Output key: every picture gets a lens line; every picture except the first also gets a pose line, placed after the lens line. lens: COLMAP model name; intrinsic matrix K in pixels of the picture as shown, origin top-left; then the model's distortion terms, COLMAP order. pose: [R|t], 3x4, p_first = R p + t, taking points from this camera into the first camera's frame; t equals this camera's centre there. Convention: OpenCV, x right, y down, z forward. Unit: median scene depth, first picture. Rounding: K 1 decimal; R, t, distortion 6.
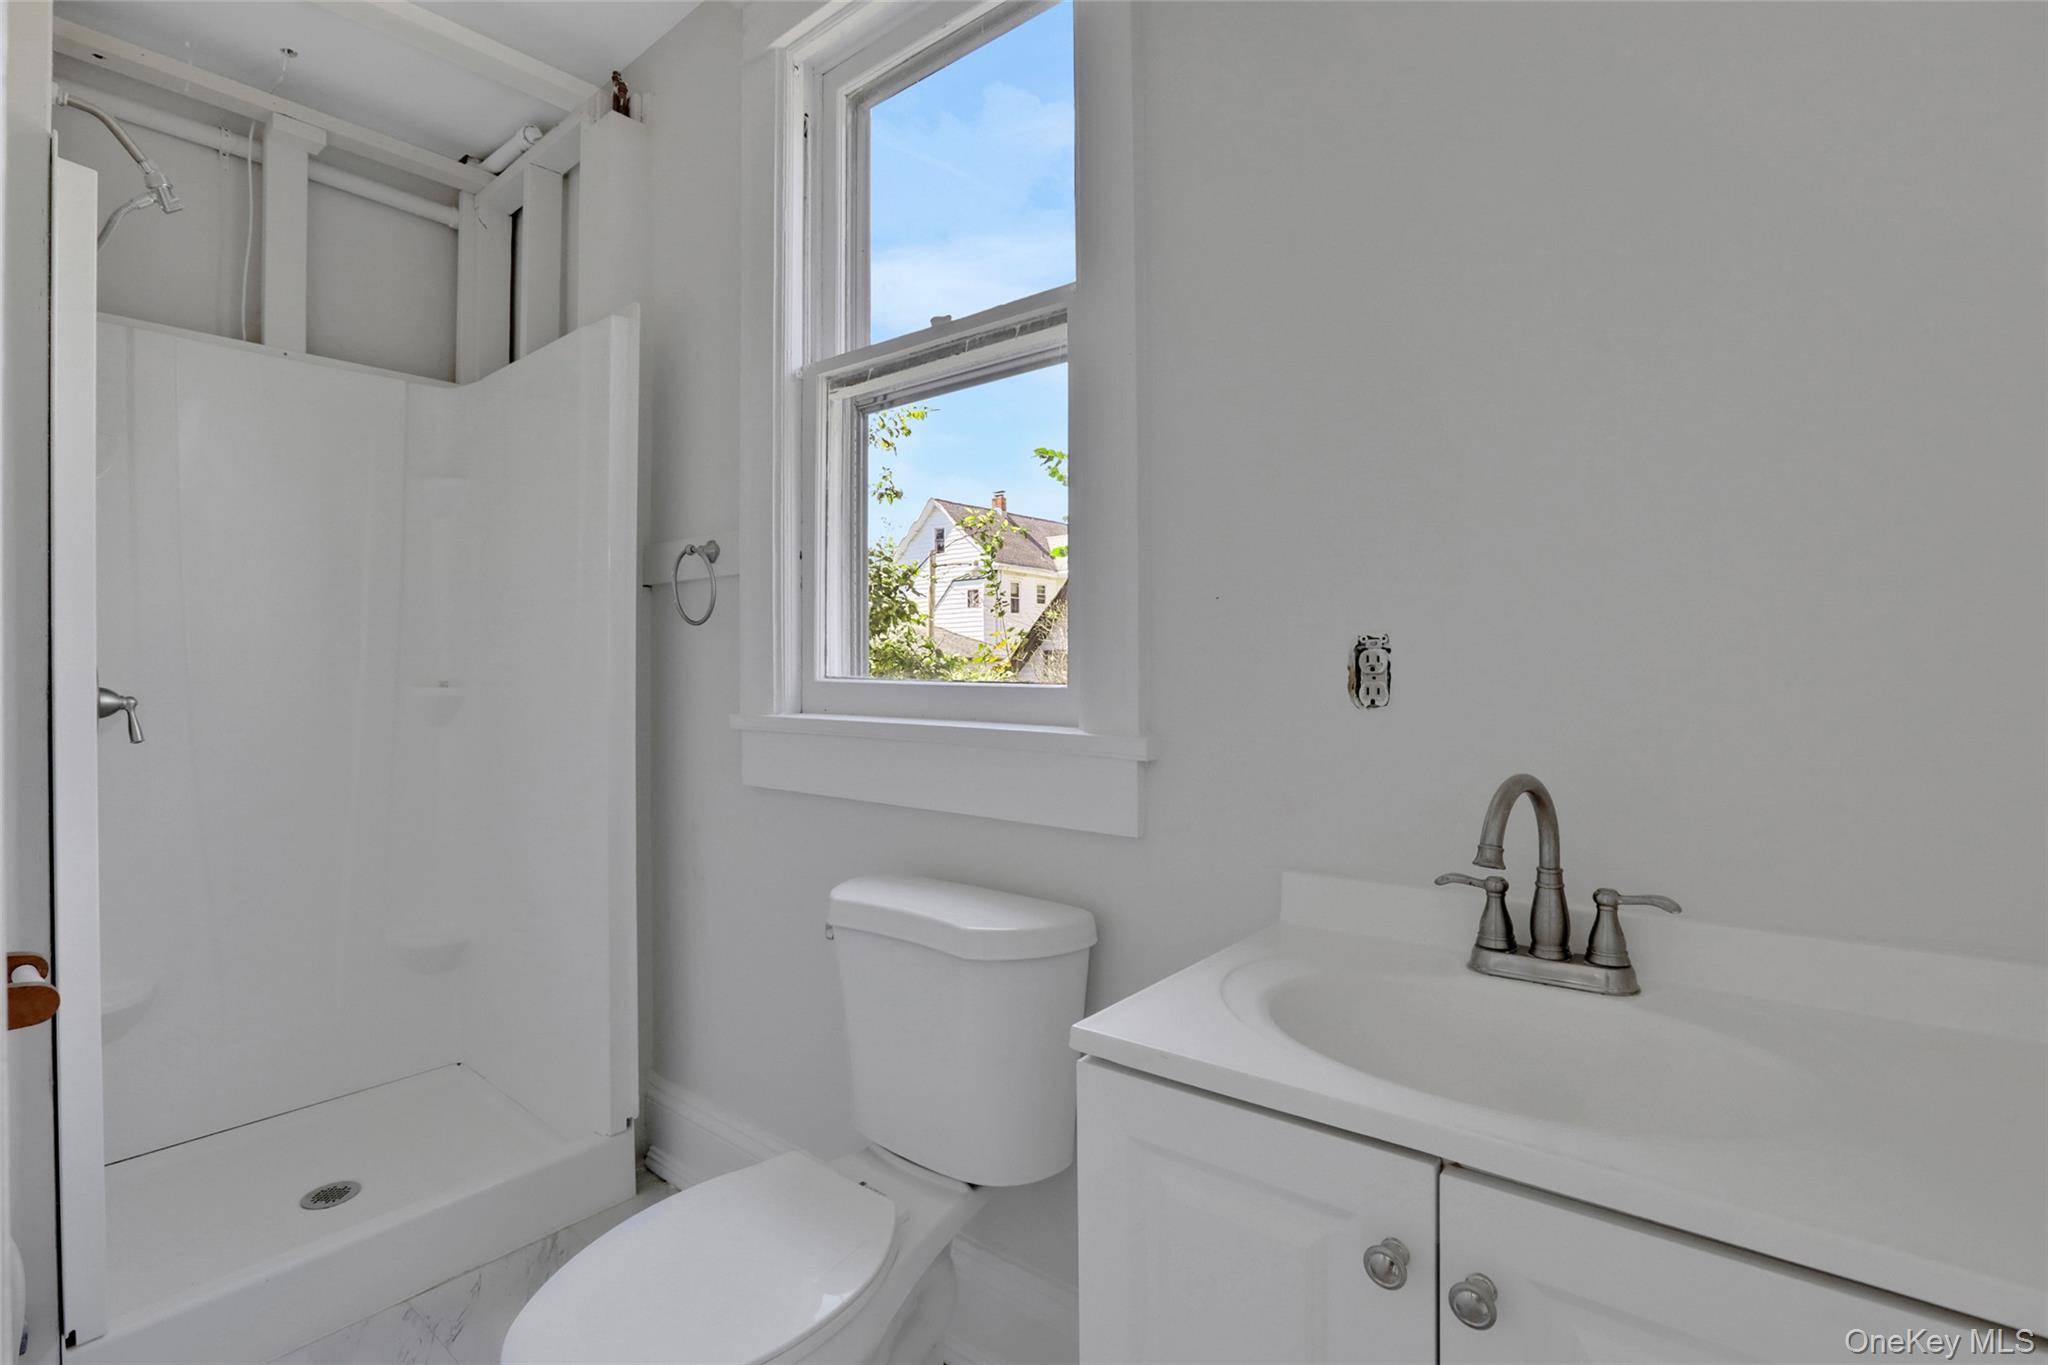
lens RADIAL K [[962.8, 0, 1023.6], [0, 962.8, 662.0], [0, 0, 1]] dist [-0.068359, 0.029518]
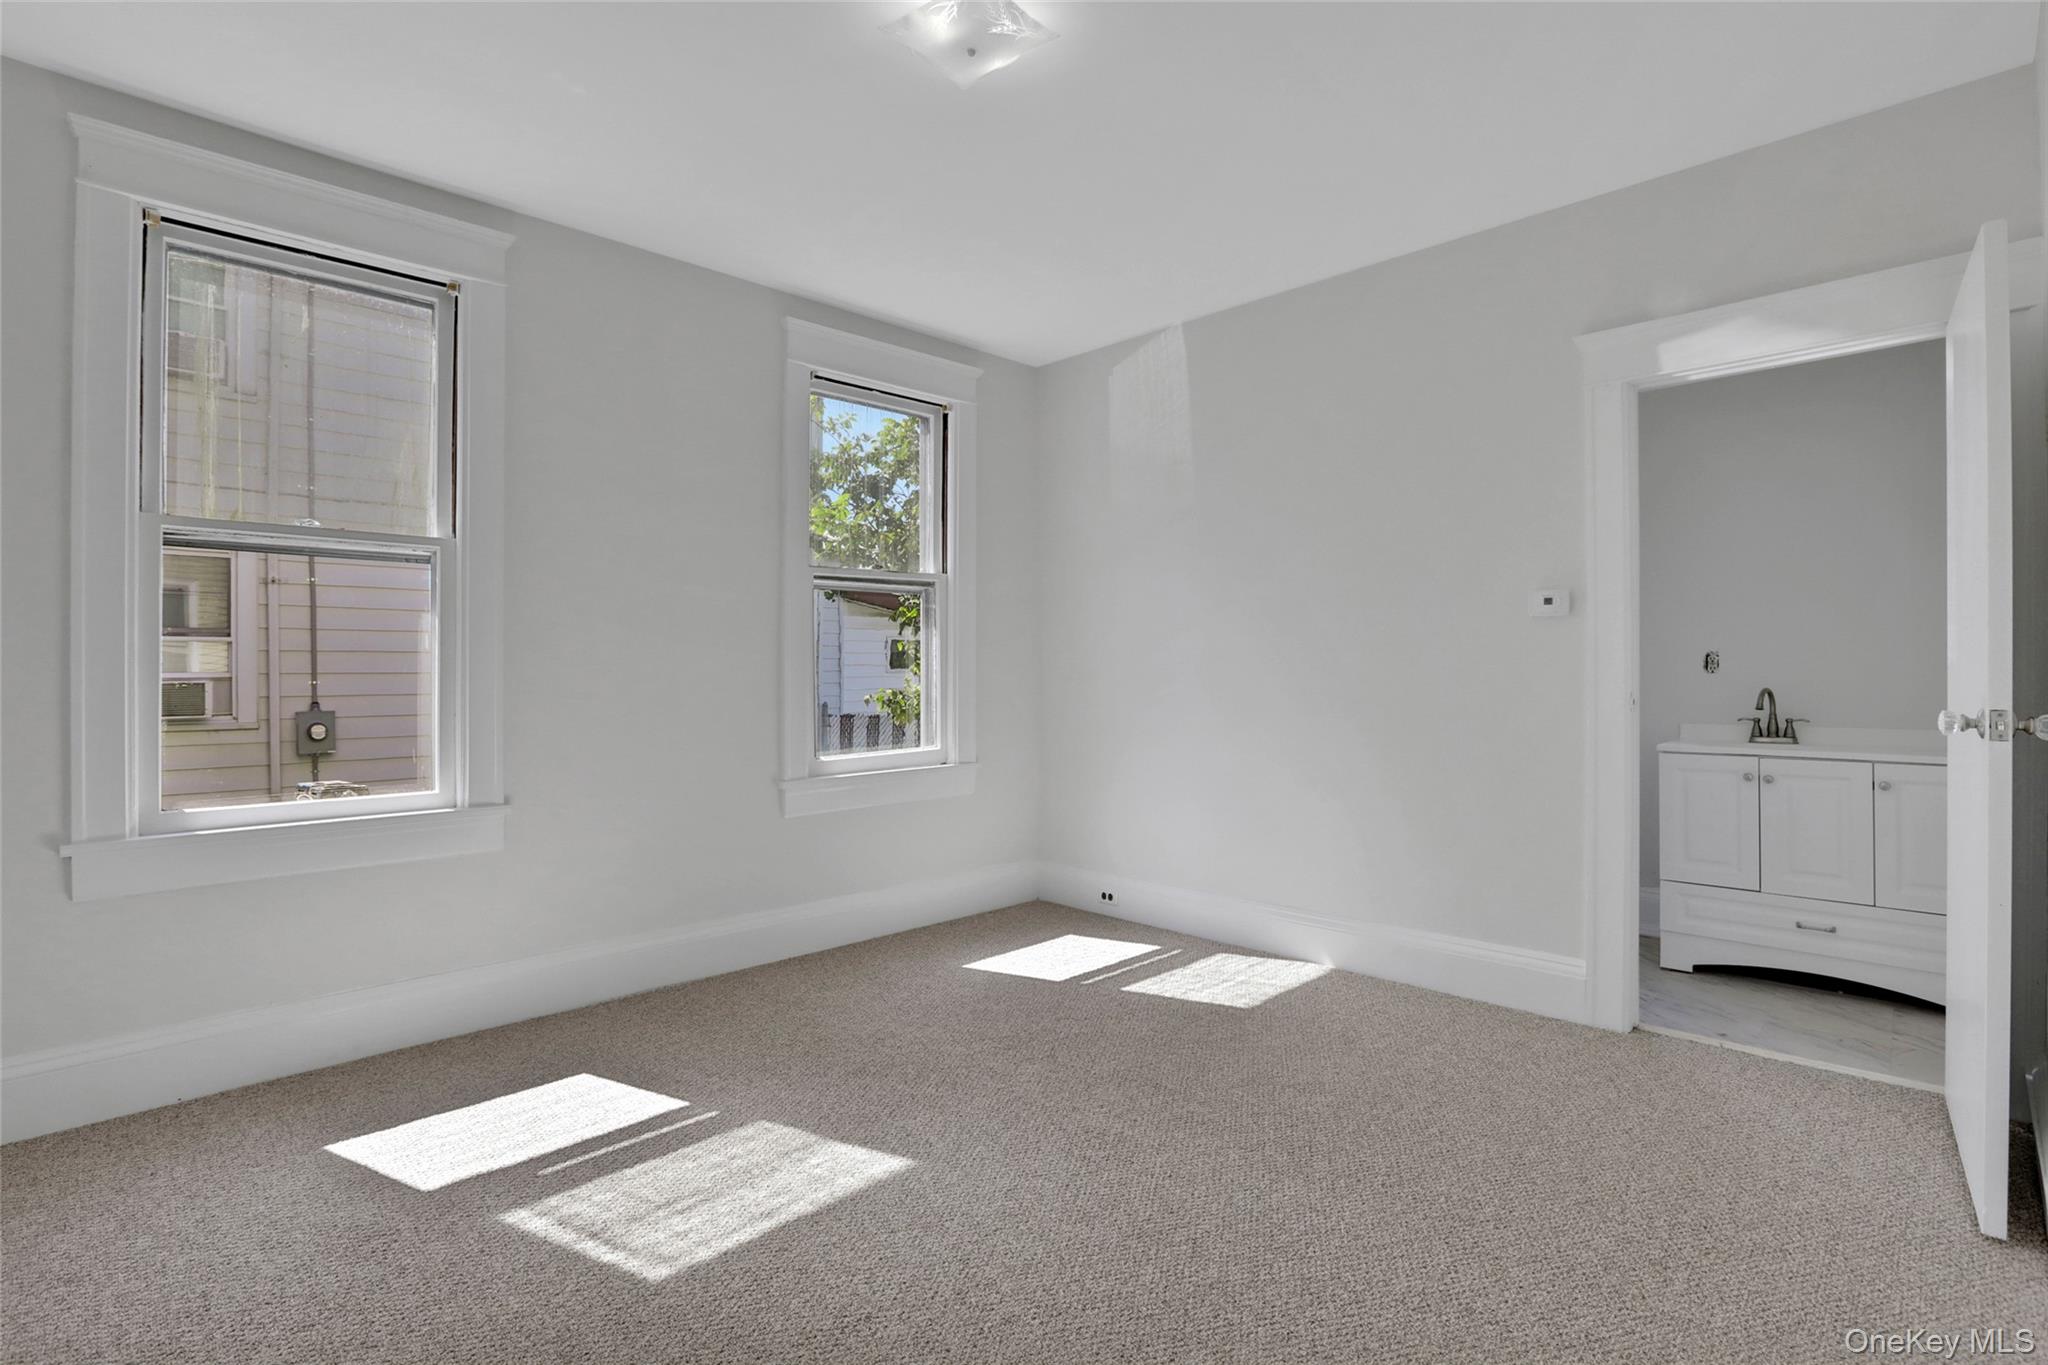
lens RADIAL K [[962.8, 0, 1023.6], [0, 962.8, 662.0], [0, 0, 1]] dist [-0.068359, 0.029518]
pose [[0.994322, 0.004764, -0.106307, -2.132455], [-0.004307, 0.999980, 0.004530, 0.004349], [0.106326, -0.004047, 0.994323, -3.184630]]
